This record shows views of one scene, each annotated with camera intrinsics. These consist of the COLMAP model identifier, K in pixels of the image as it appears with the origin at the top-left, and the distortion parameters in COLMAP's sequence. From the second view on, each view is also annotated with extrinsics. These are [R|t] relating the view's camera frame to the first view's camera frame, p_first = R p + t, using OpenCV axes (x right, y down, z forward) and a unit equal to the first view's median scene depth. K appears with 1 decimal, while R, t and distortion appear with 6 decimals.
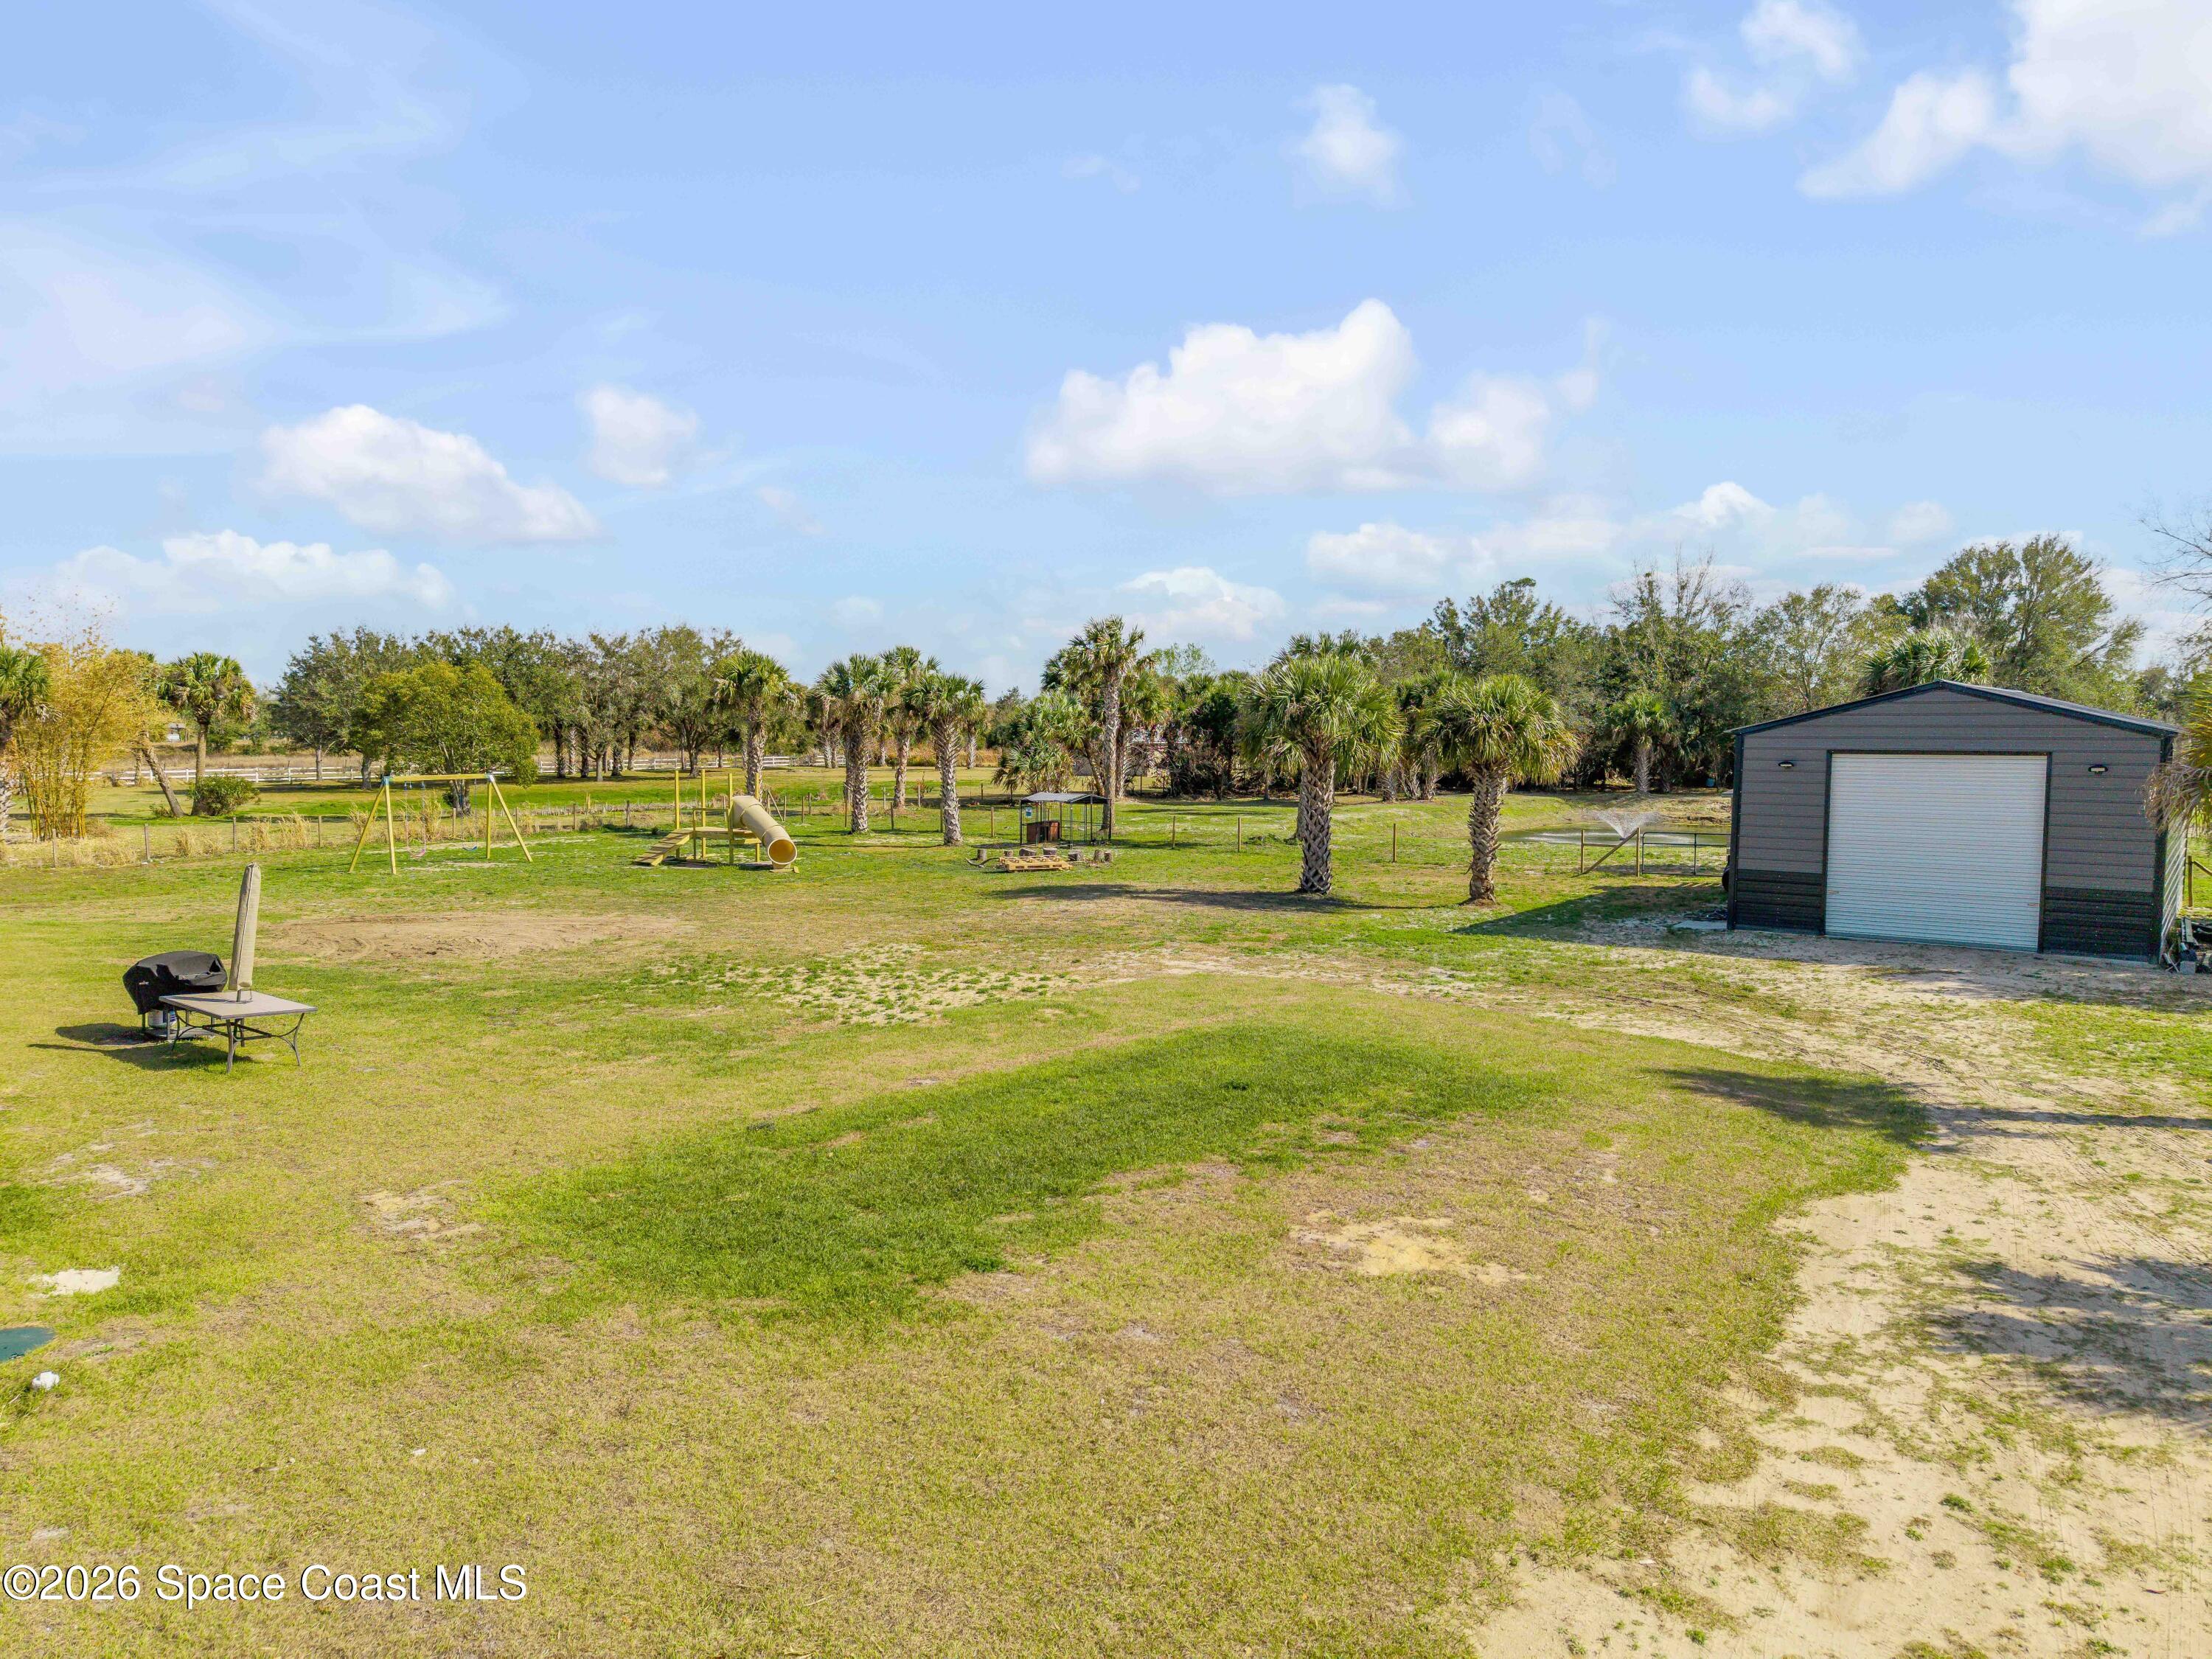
lens RADIAL K [[1519.9, 0, 1081.8], [0, 1519.9, 785.4], [0, 0, 1]] dist [0.002782, -0.002881]
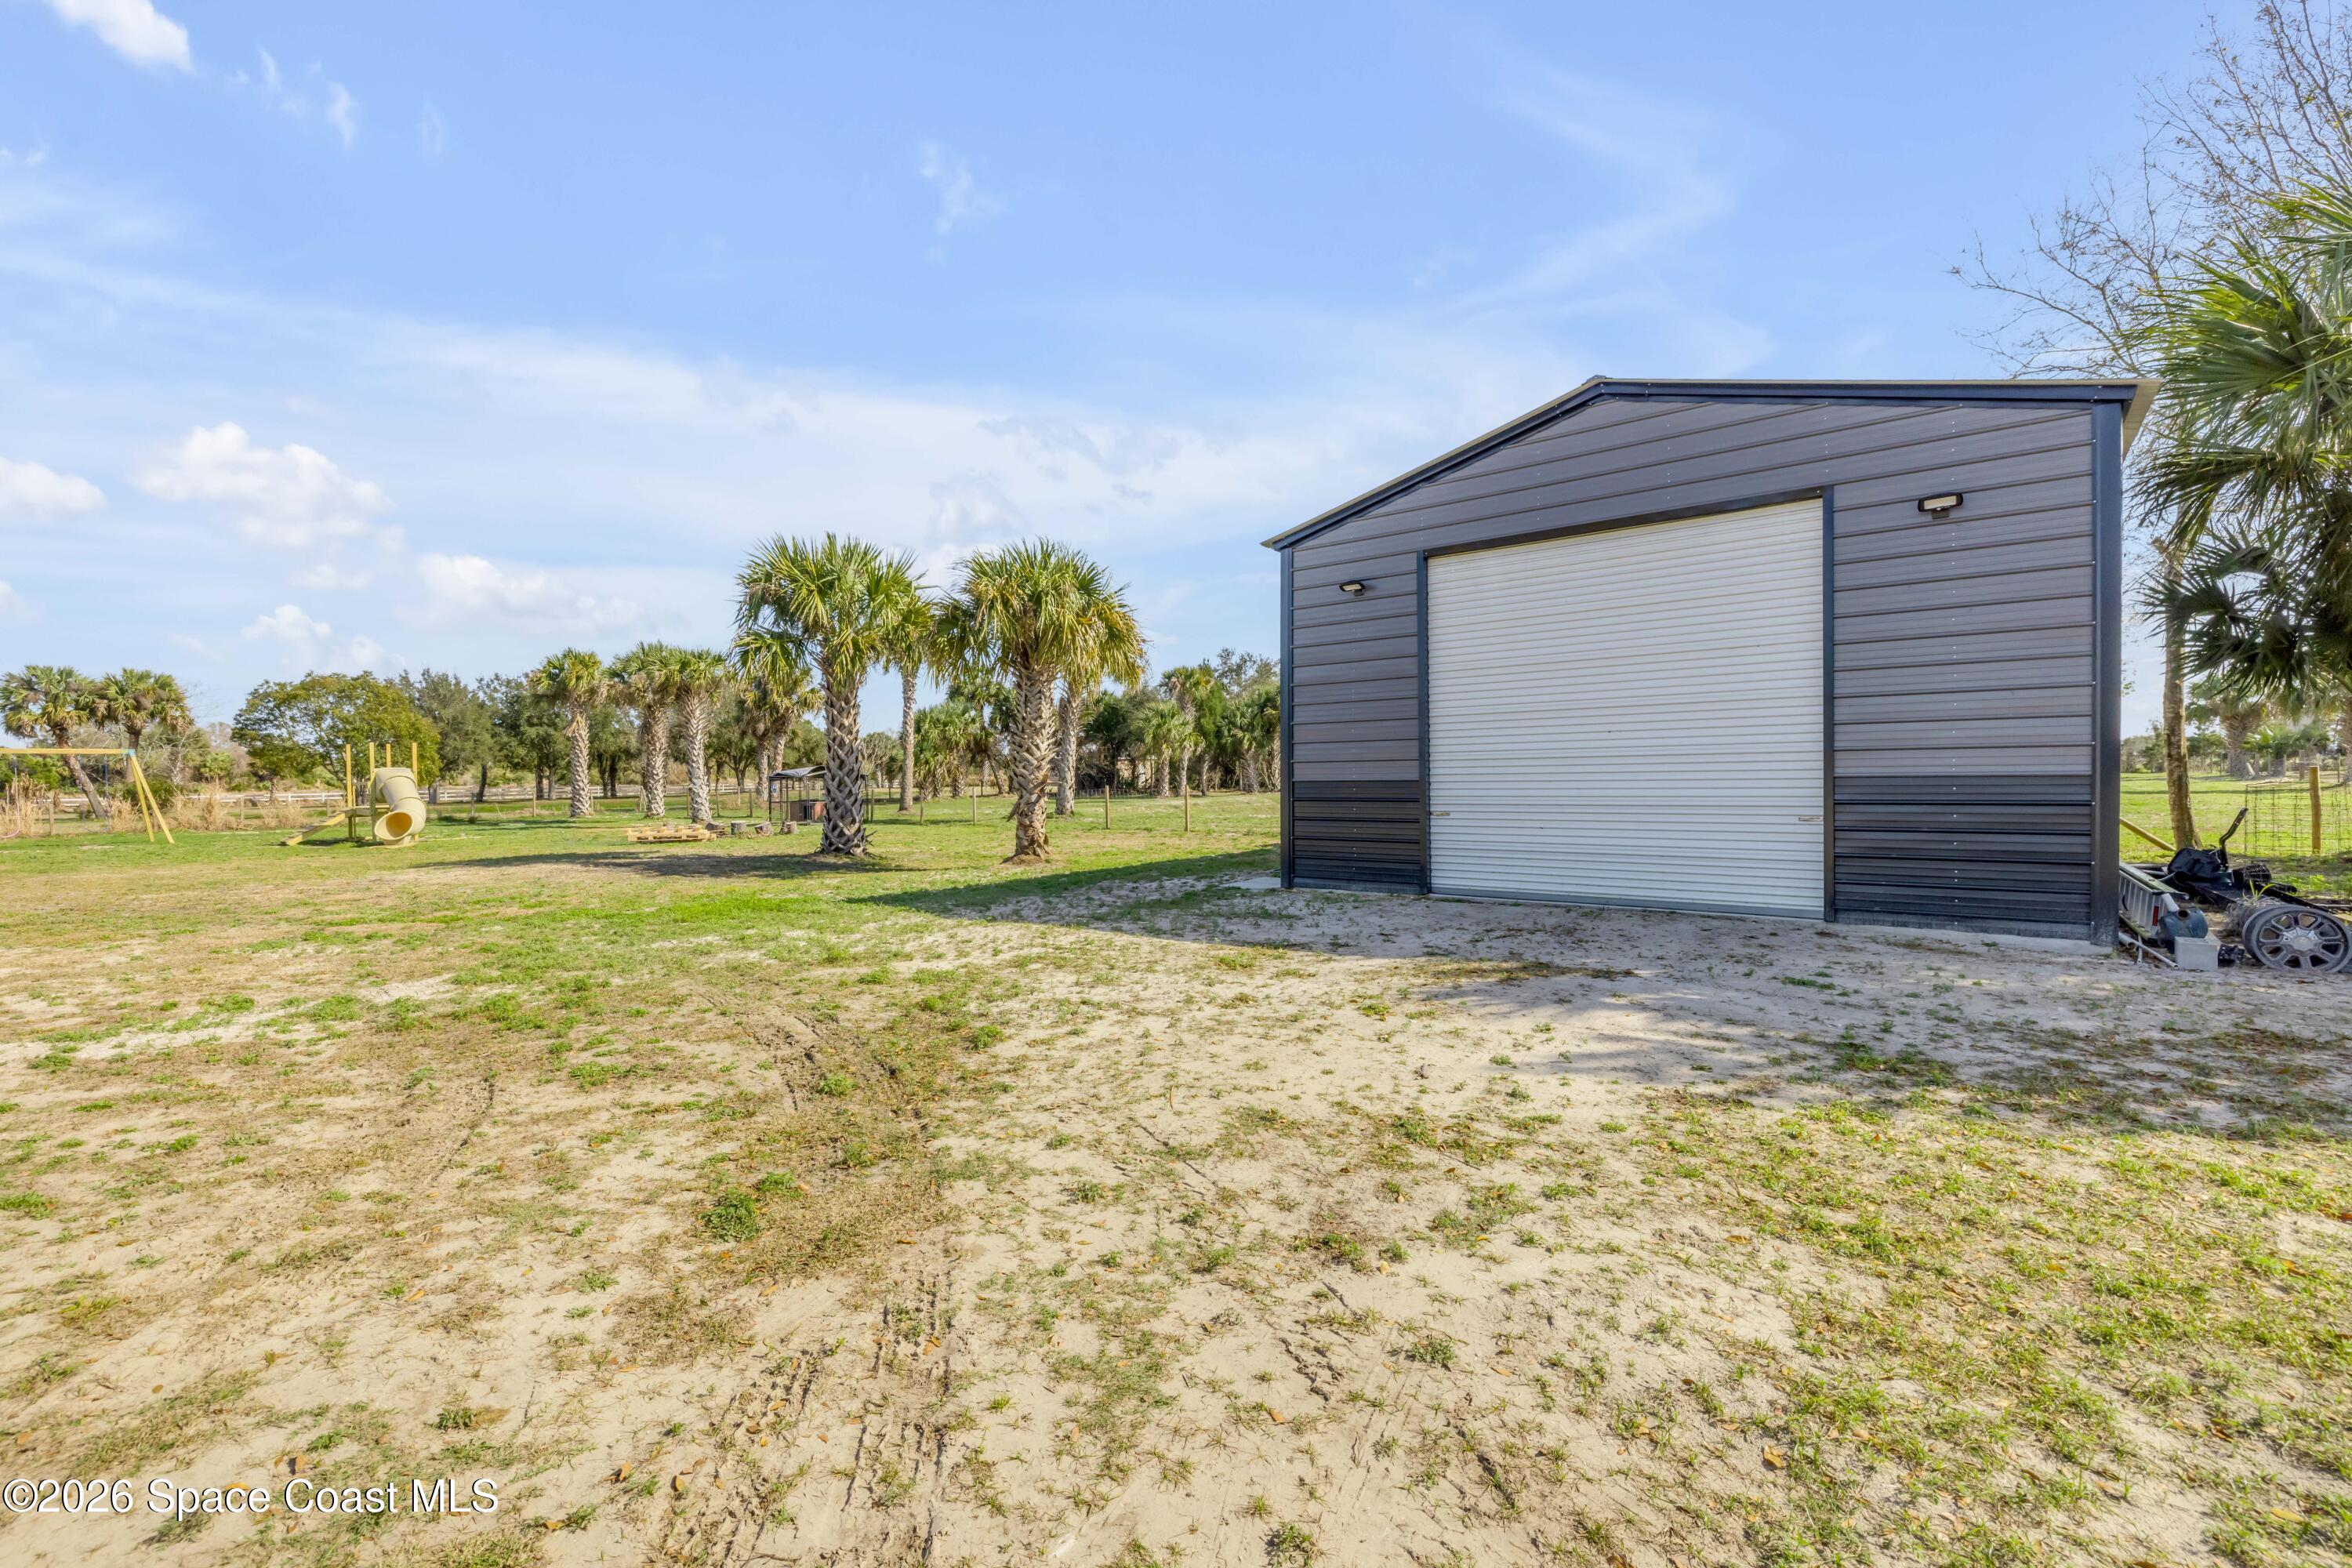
lens RADIAL K [[1009.4, 0, 1172.8], [0, 1009.4, 751.1], [0, 0, 1]] dist [-0.000704, 0.000235]
pose [[0.999653, -0.017904, -0.019342, 0.407493], [0.016602, 0.997714, -0.065500, 0.069799], [0.020470, 0.065156, 0.997665, 0.639979]]
